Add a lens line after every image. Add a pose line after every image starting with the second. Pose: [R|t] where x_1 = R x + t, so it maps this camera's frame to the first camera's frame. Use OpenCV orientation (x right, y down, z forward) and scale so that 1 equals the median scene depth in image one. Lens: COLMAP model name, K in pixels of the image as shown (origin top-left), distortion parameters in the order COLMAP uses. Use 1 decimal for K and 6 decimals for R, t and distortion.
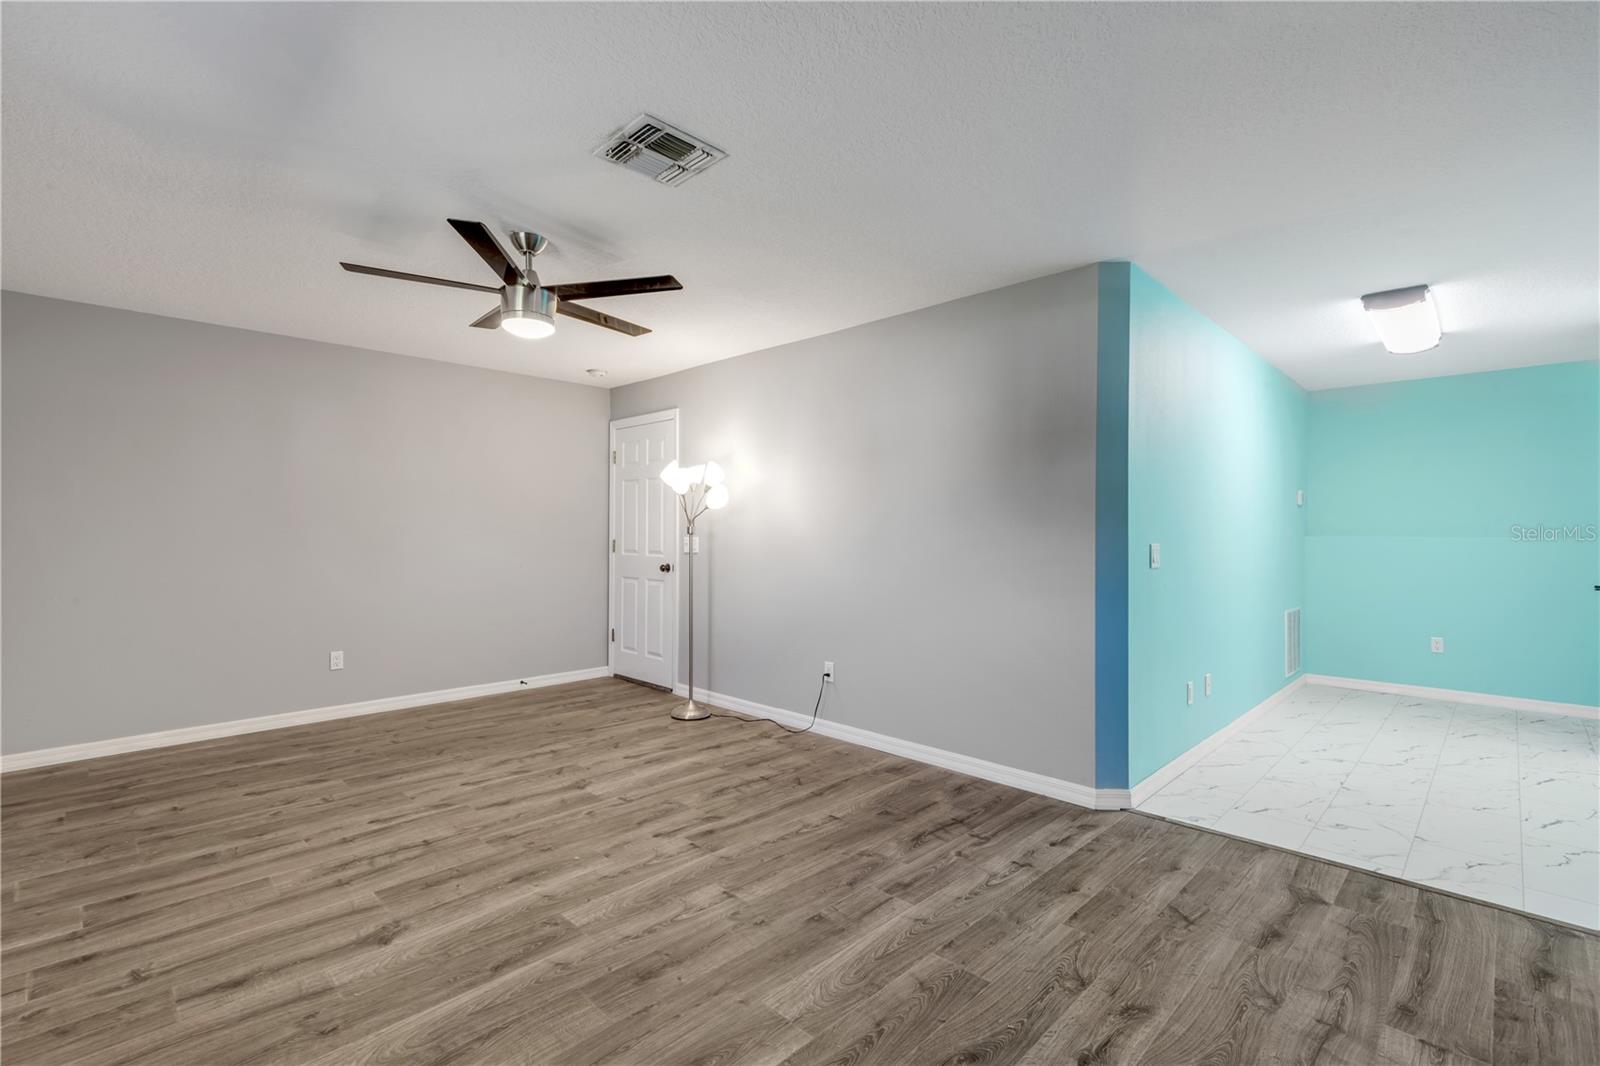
lens RADIAL K [[721.3, 0, 801.5], [0, 721.3, 534.3], [0, 0, 1]] dist [0.002182, 0.001266]
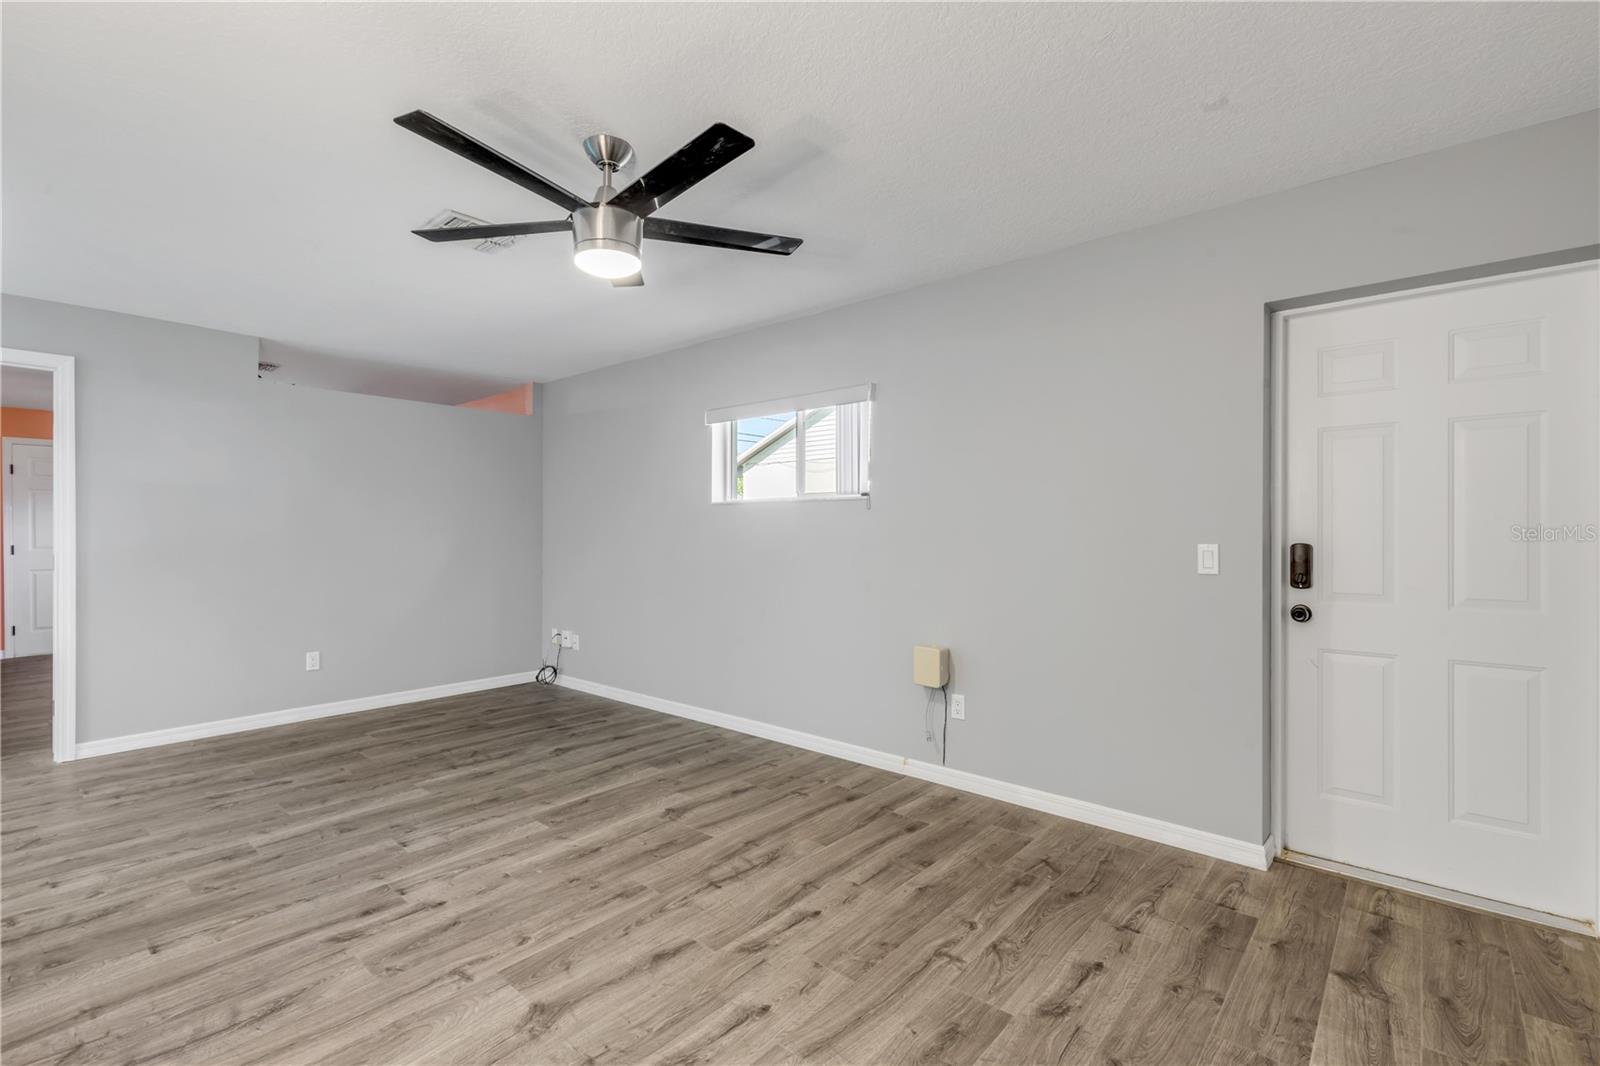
lens RADIAL K [[721.3, 0, 801.0], [0, 721.3, 531.0], [0, 0, 1]] dist [0.002182, 0.001266]
pose [[-0.997817, -0.003532, -0.065951, -0.605837], [-0.003534, 0.999994, -0.000078, -0.004582], [0.065951, 0.000156, -0.997823, 2.021607]]
